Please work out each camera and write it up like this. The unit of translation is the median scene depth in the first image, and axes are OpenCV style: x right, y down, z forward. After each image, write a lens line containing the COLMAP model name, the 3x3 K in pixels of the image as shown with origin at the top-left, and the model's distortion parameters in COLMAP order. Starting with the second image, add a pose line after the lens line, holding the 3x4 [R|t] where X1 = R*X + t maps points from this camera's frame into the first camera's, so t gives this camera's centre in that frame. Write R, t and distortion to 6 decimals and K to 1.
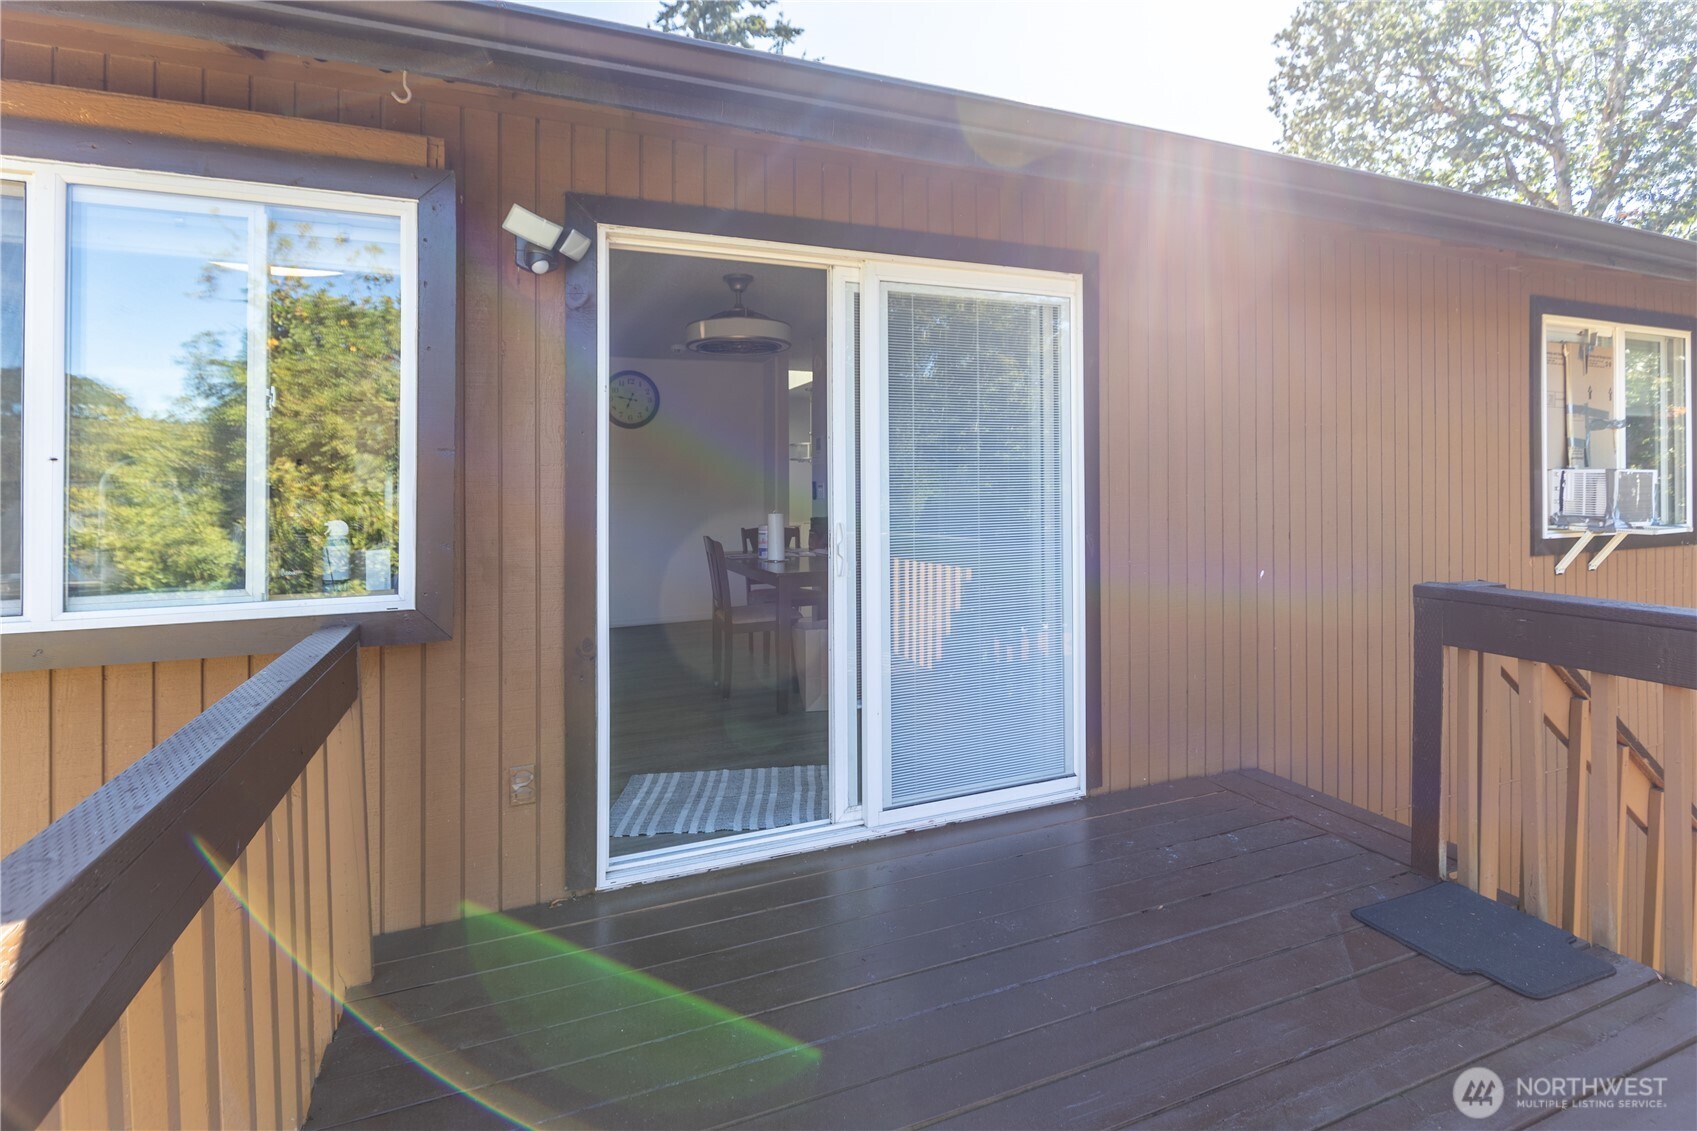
lens RADIAL K [[781.8, 0, 839.8], [0, 781.8, 560.0], [0, 0, 1]] dist [0.002304, -0.001466]
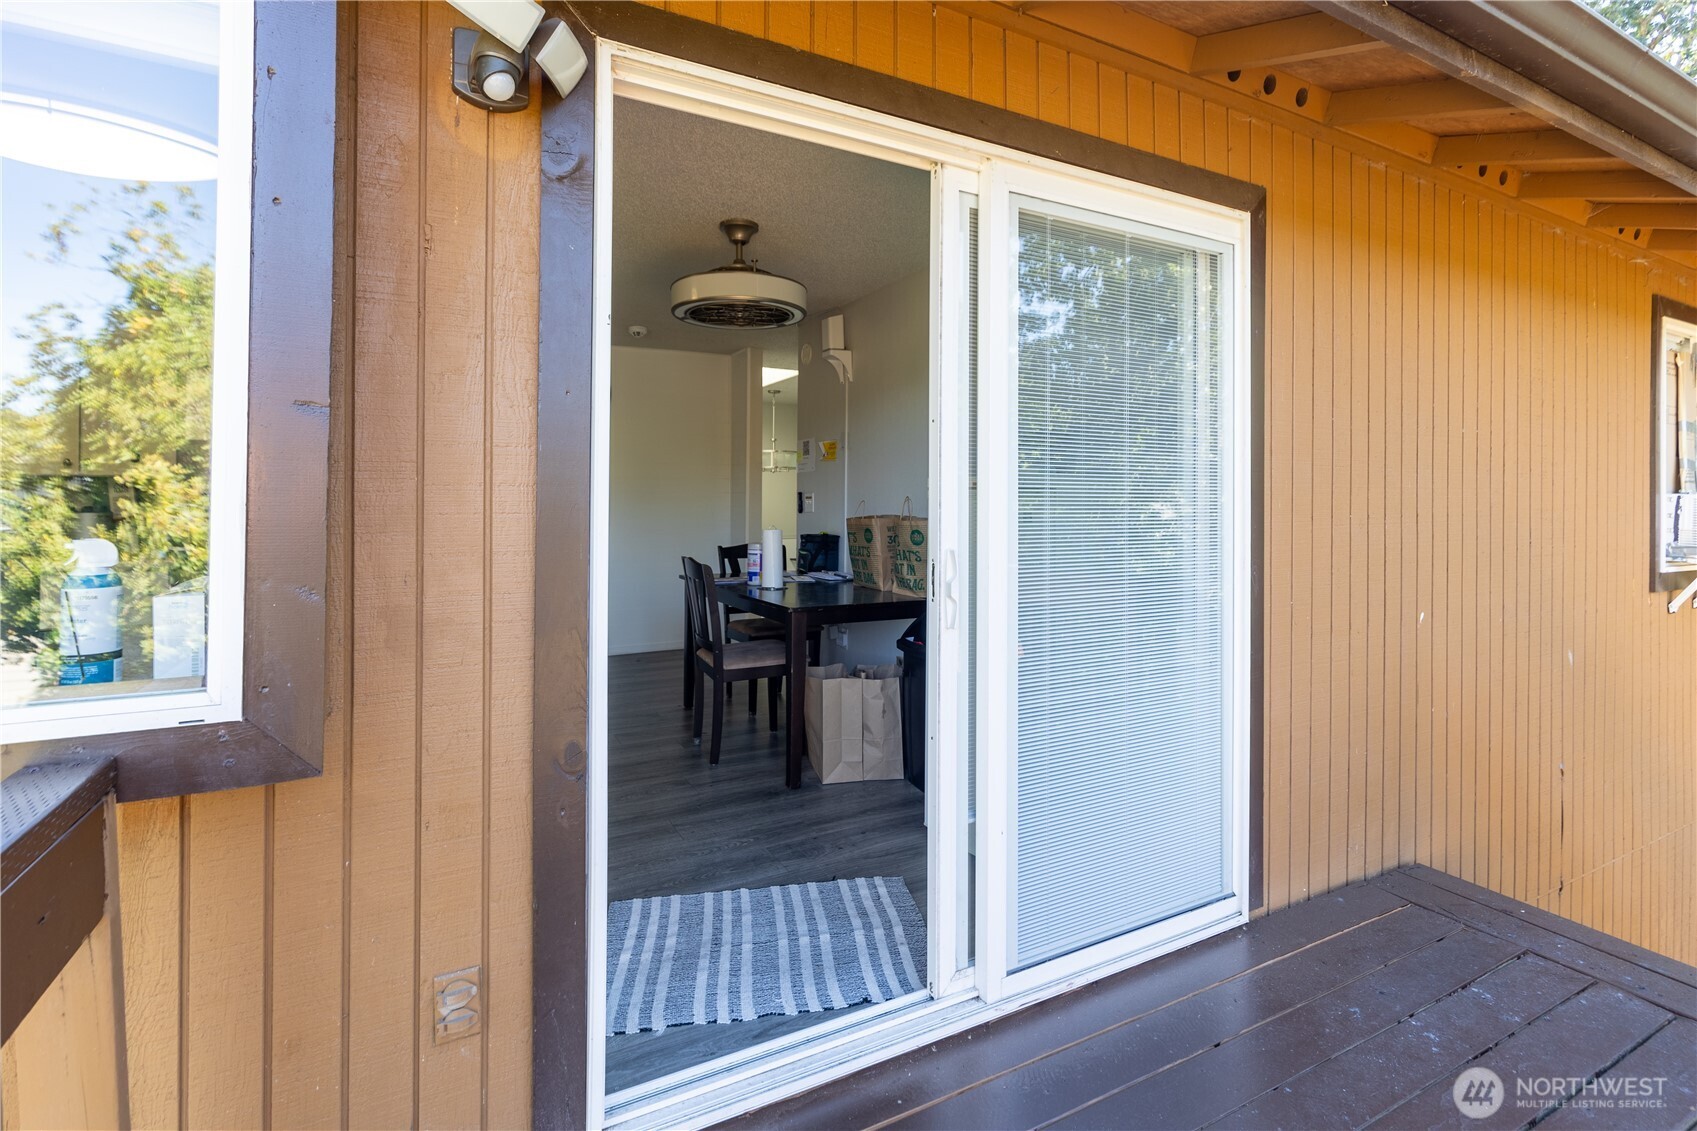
lens RADIAL K [[770.2, 0, 837.7], [0, 770.2, 576.4], [0, 0, 1]] dist [-0.002915, -0.000560]
pose [[0.995471, 0.009582, 0.094586, -0.143787], [-0.009953, 0.999945, 0.003450, -0.023341], [-0.094547, -0.004376, 0.995511, 0.323649]]
